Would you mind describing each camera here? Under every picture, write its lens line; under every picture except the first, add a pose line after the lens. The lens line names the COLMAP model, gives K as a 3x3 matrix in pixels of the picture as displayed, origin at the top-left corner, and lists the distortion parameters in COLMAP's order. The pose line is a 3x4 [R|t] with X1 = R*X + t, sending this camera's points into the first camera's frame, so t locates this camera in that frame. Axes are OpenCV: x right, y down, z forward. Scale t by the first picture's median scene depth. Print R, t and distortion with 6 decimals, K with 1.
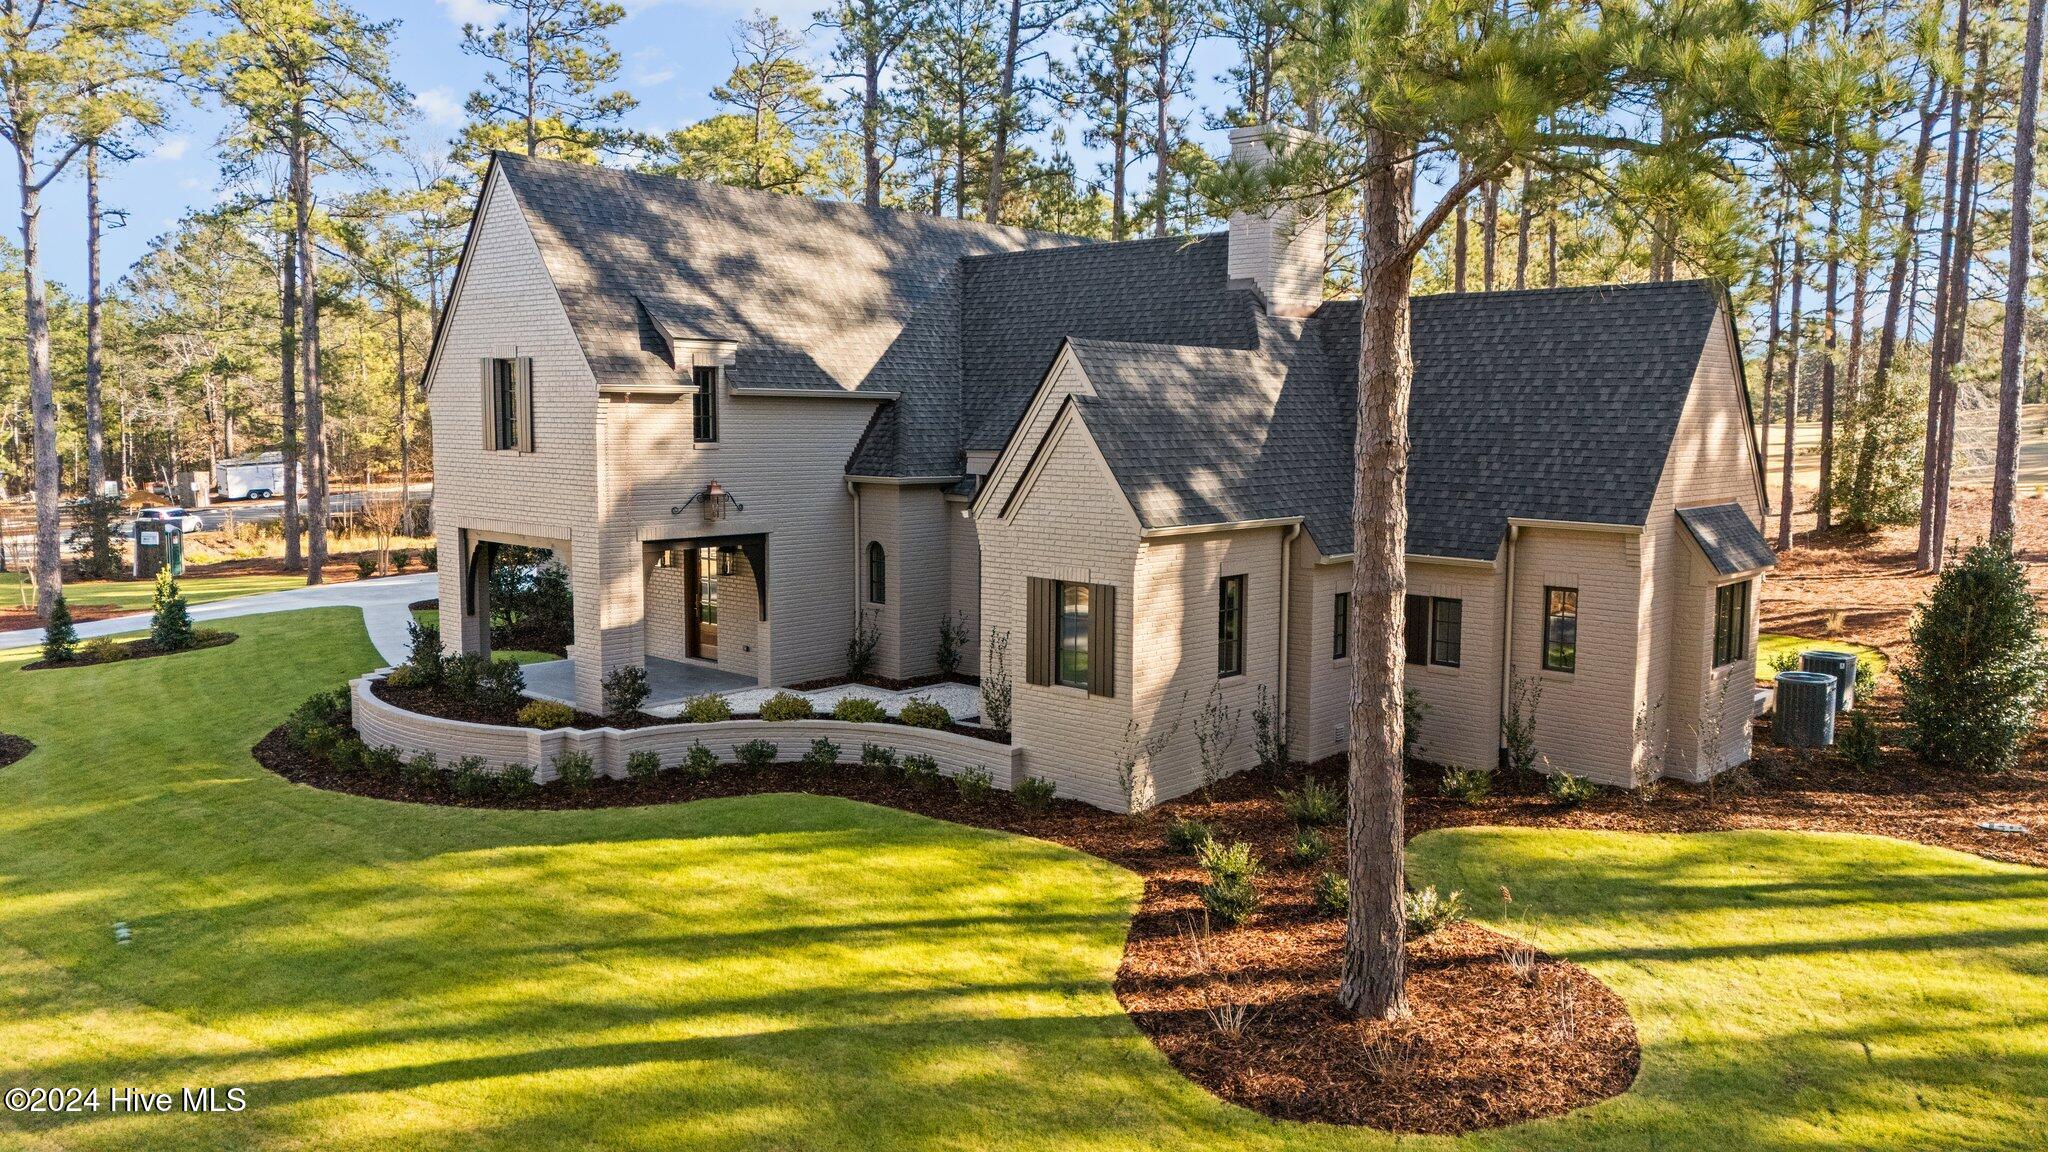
lens RADIAL K [[1515.9, 0, 1024.0], [0, 1515.9, 576.0], [0, 0, 1]] dist [0.123678, -0.134431]
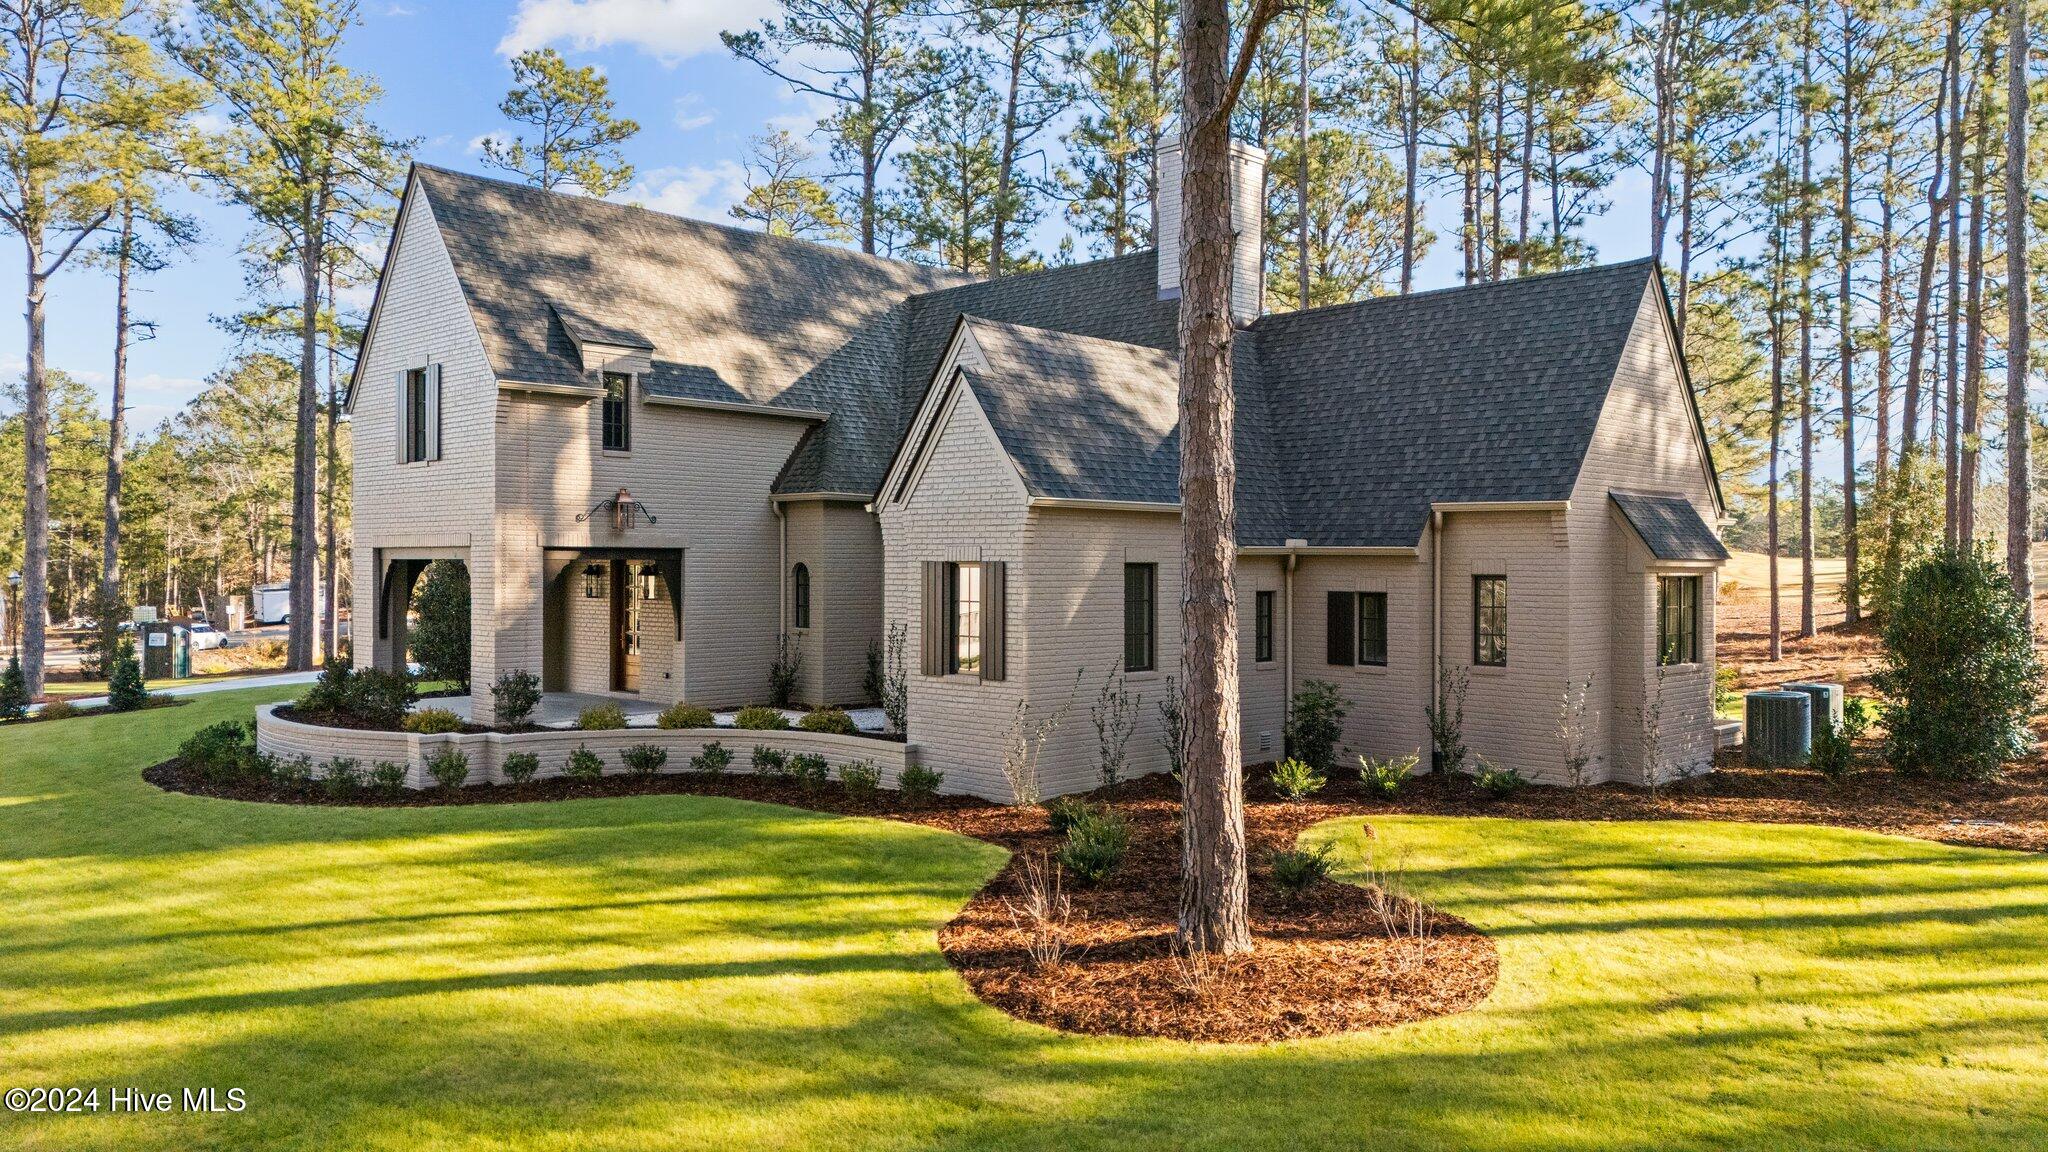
lens RADIAL K [[1515.9, 0, 1024.0], [0, 1515.9, 576.0], [0, 0, 1]] dist [0.123678, -0.134431]
pose [[0.999226, -0.003313, -0.039195, 0.091639], [-0.000737, 0.994695, -0.102868, 0.094842], [0.039328, 0.102817, 0.993923, 0.049287]]
